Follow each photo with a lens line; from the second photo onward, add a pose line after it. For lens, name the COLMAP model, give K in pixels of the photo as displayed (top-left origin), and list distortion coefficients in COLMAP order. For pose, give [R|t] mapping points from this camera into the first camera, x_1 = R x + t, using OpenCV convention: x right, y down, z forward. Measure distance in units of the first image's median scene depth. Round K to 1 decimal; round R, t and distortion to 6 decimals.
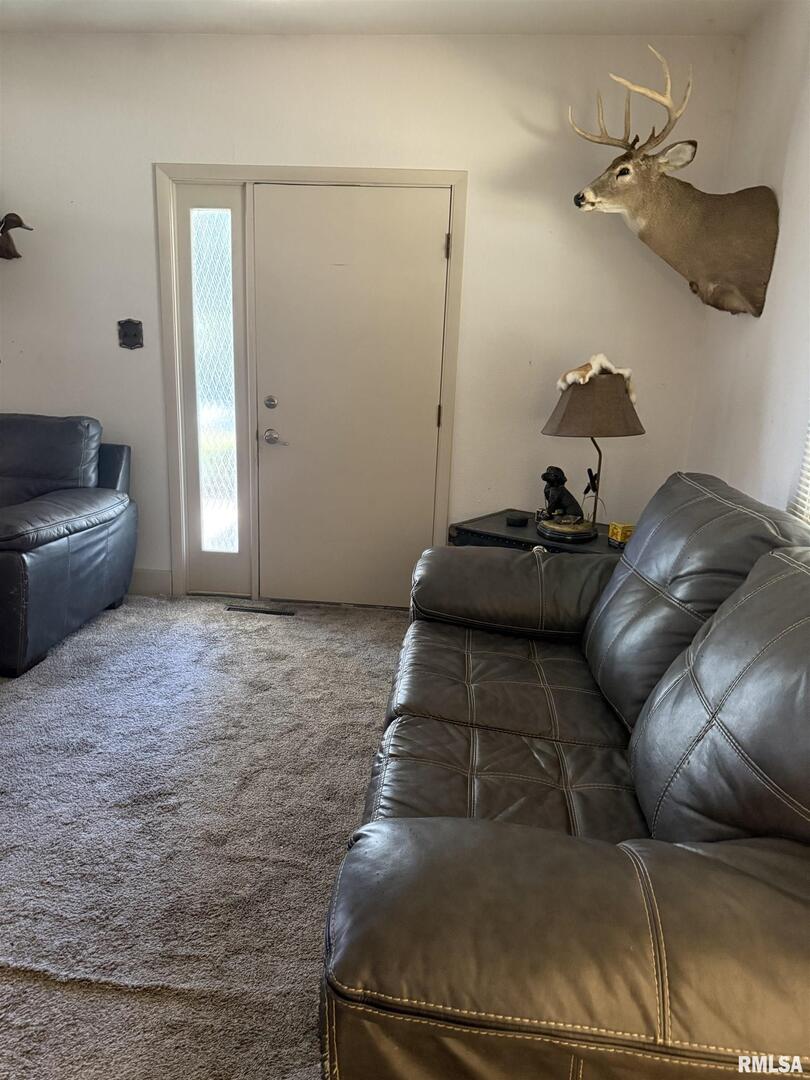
lens RADIAL K [[755.8, 0, 397.8], [0, 755.8, 548.5], [0, 0, 1]] dist [0.022534, -0.029208]
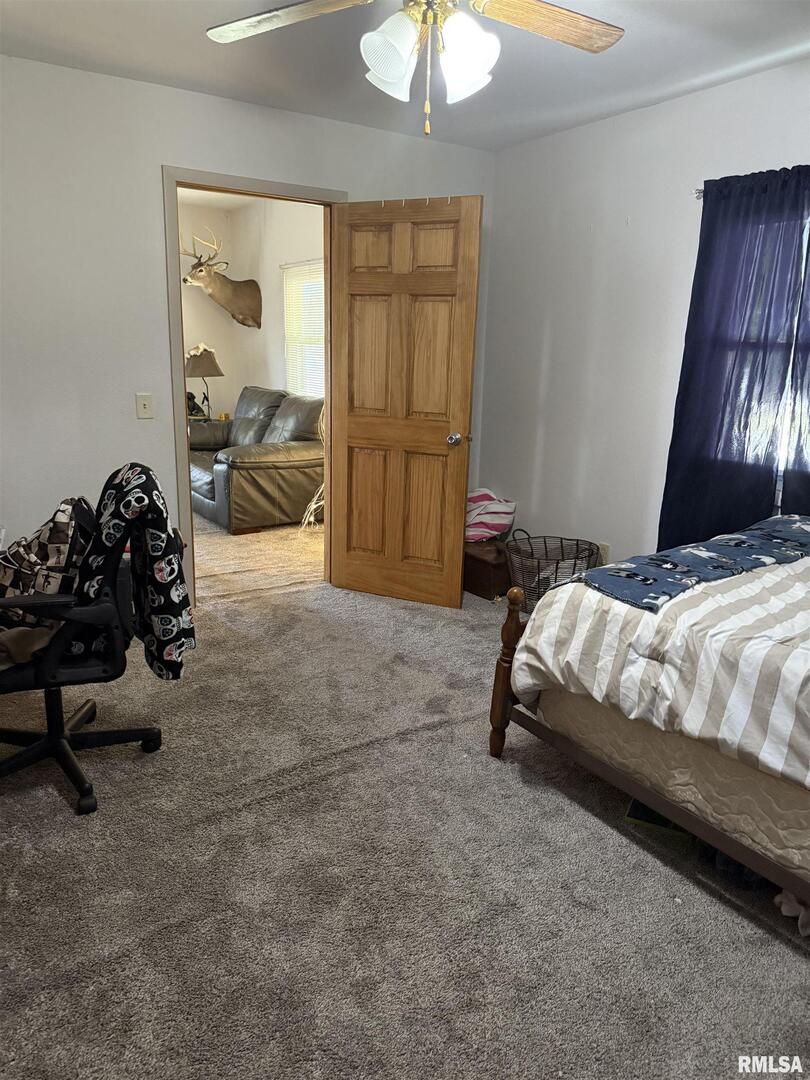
lens RADIAL K [[755.8, 0, 408.1], [0, 755.8, 545.7], [0, 0, 1]] dist [0.022534, -0.029208]
pose [[0.771658, -0.173951, 0.611788, -0.858956], [0.166146, 0.983606, 0.070108, 0.336154], [-0.613954, 0.047547, 0.787909, -1.345143]]
